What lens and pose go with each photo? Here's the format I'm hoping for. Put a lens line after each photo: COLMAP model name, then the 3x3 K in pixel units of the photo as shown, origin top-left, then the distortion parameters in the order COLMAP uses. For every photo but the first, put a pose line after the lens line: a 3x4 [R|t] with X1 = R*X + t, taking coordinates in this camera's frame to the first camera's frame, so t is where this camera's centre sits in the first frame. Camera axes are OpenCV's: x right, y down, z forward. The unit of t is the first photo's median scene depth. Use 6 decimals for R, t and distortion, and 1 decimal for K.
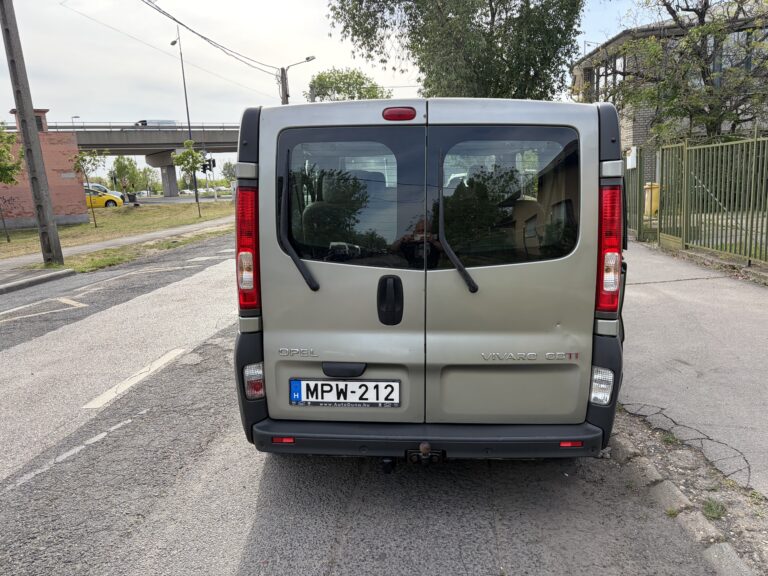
lens RADIAL K [[575.2, 0, 383.9], [0, 575.2, 285.4], [0, 0, 1]] dist [0.050156, -0.049216]
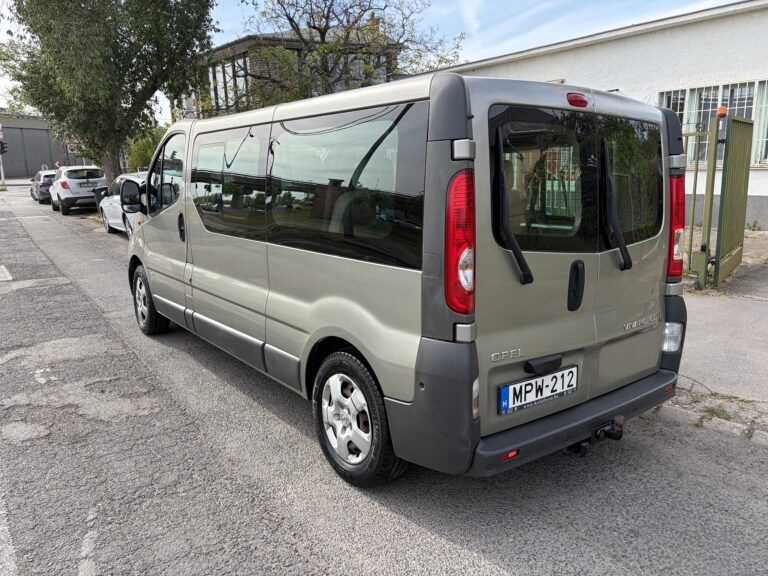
lens RADIAL K [[575.2, 0, 383.4], [0, 575.2, 289.5], [0, 0, 1]] dist [0.050156, -0.049216]
pose [[0.762130, -0.106532, 0.638599, -0.854043], [0.101956, 0.993811, 0.044111, -0.044232], [-0.639345, 0.031491, 0.768275, 0.429658]]
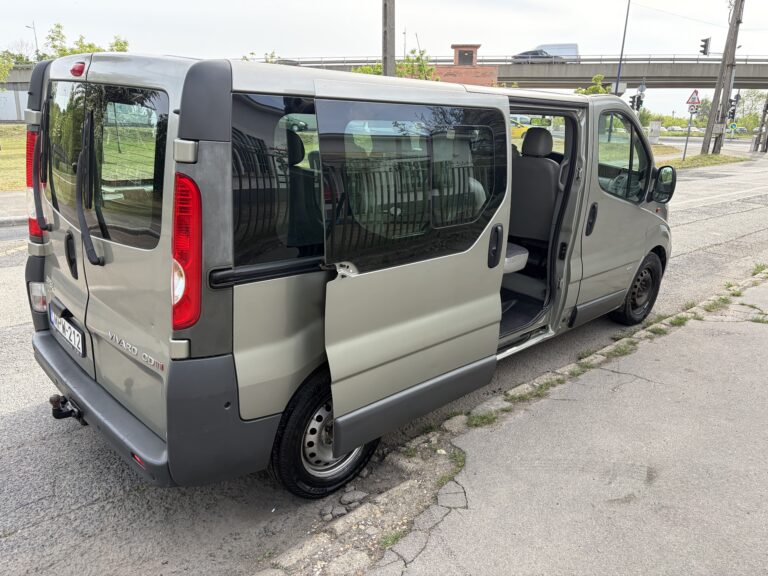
lens RADIAL K [[575.2, 0, 381.6], [0, 575.2, 284.6], [0, 0, 1]] dist [0.050156, -0.049216]
pose [[0.738869, 0.252266, -0.624847, 1.046840], [-0.185720, 0.967603, 0.171035, -0.196773], [0.647750, -0.010326, 0.761783, 0.553851]]
